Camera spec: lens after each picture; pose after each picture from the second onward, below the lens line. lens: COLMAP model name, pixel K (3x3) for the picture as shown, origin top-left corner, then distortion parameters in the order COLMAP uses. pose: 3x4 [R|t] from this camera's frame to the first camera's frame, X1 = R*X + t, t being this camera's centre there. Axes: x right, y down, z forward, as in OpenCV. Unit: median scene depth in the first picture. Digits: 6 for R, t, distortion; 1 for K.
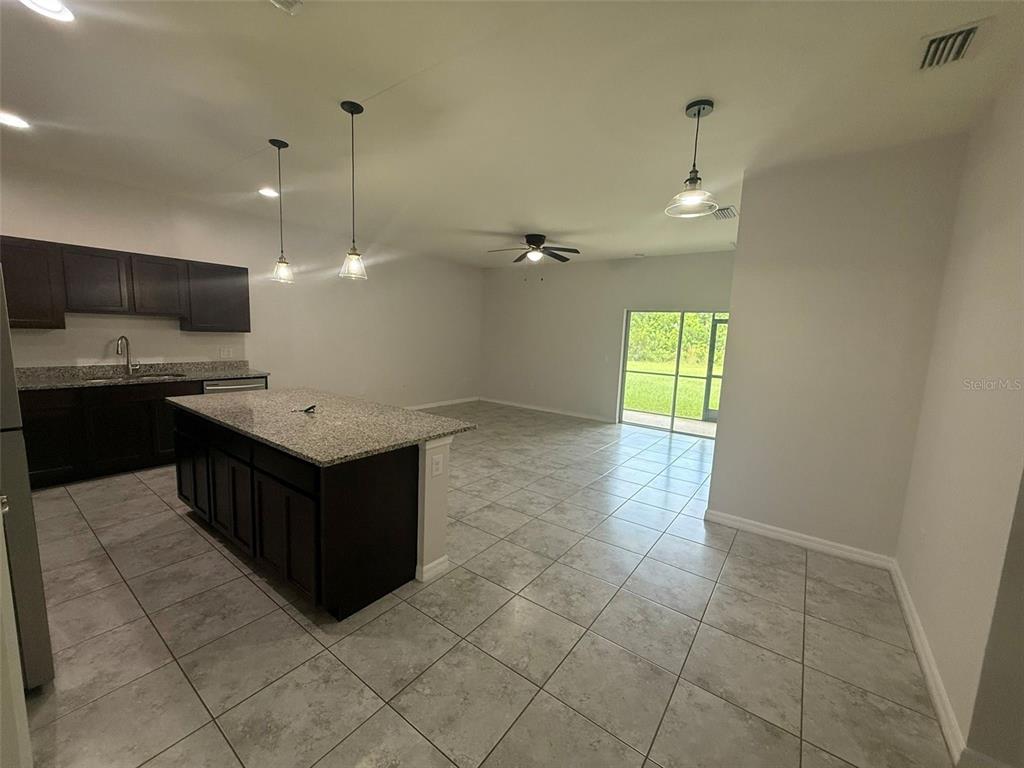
lens RADIAL K [[407.1, 0, 512.0], [0, 407.1, 384.0], [0, 0, 1]] dist [-0.000746, -0.000096]
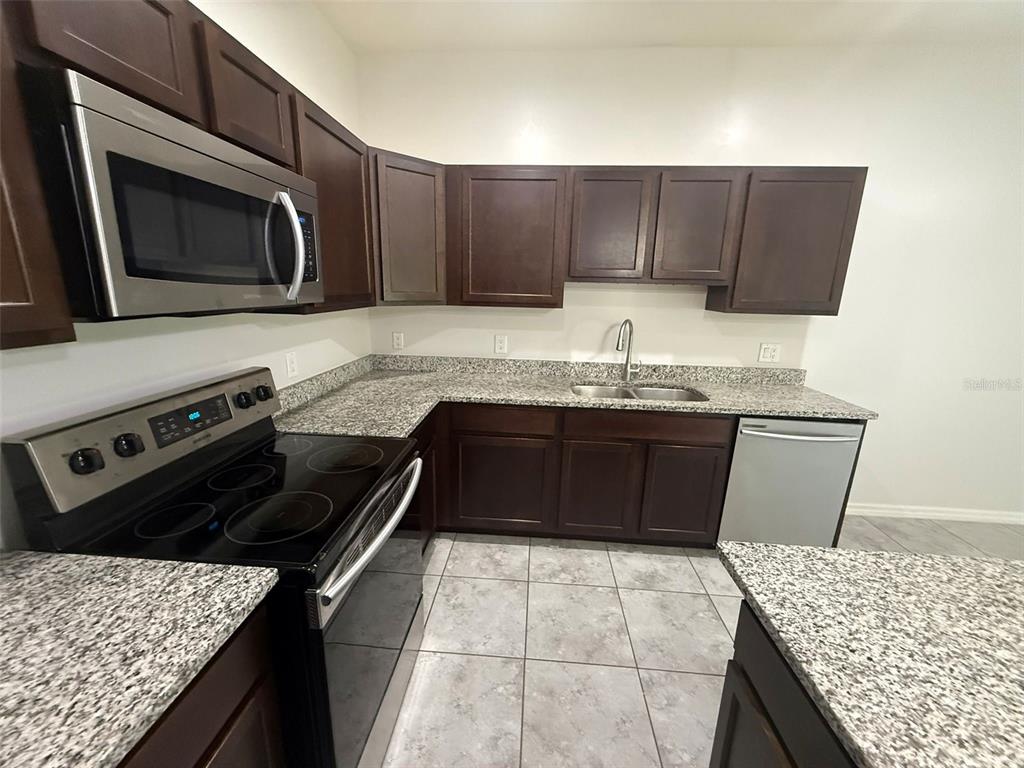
lens RADIAL K [[407.1, 0, 512.0], [0, 407.1, 384.0], [0, 0, 1]] dist [-0.000746, -0.000096]
pose [[0.532581, 0.170485, -0.829031, -0.531143], [-0.111050, 0.985111, 0.131241, -0.083072], [0.839062, 0.022167, 0.543584, 0.529983]]
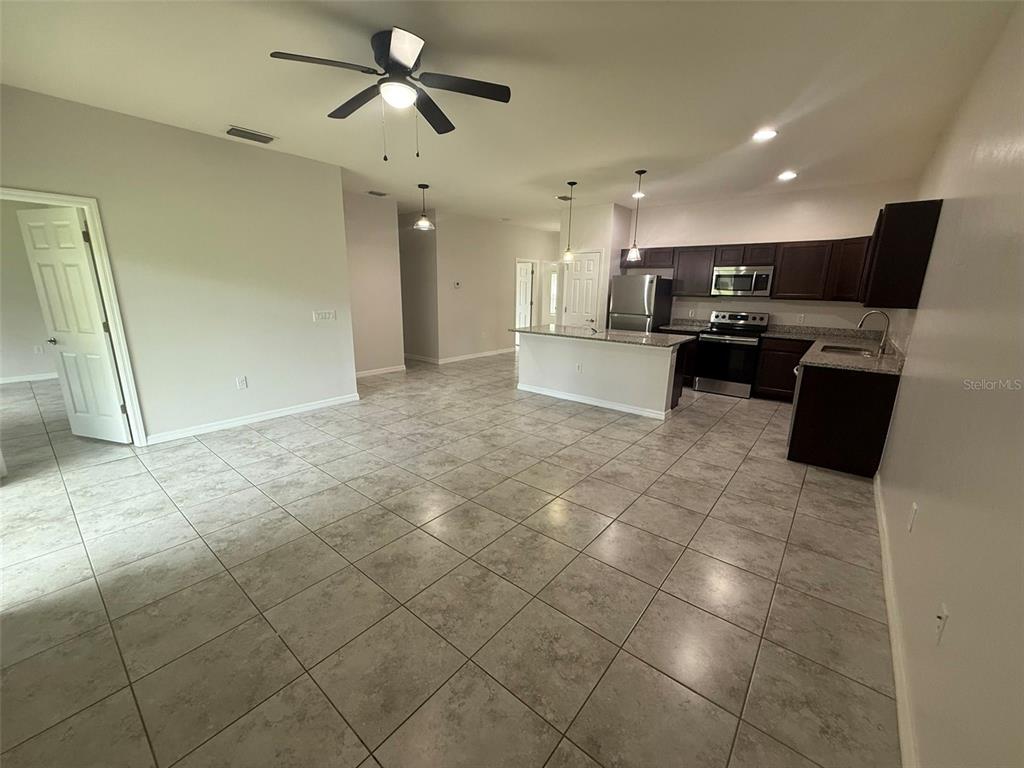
lens RADIAL K [[407.1, 0, 512.0], [0, 407.1, 384.0], [0, 0, 1]] dist [-0.000746, -0.000096]
pose [[-0.996908, -0.069635, 0.036412, -0.133462], [-0.052006, 0.932044, 0.358594, -0.261200], [-0.058908, 0.355592, -0.932783, 2.022493]]
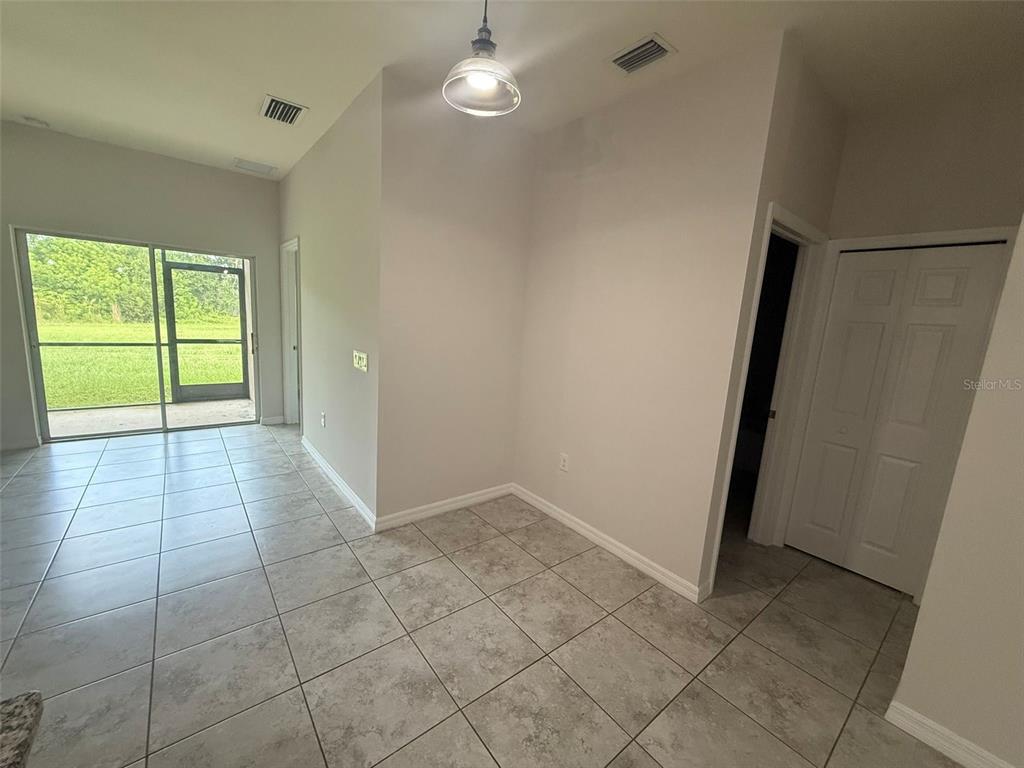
lens RADIAL K [[407.1, 0, 512.0], [0, 407.1, 384.0], [0, 0, 1]] dist [-0.000746, -0.000096]
pose [[0.261949, -0.180783, 0.947998, -0.129956], [0.068748, 0.983298, 0.168519, -0.054006], [-0.962630, 0.021029, 0.270003, 0.461049]]
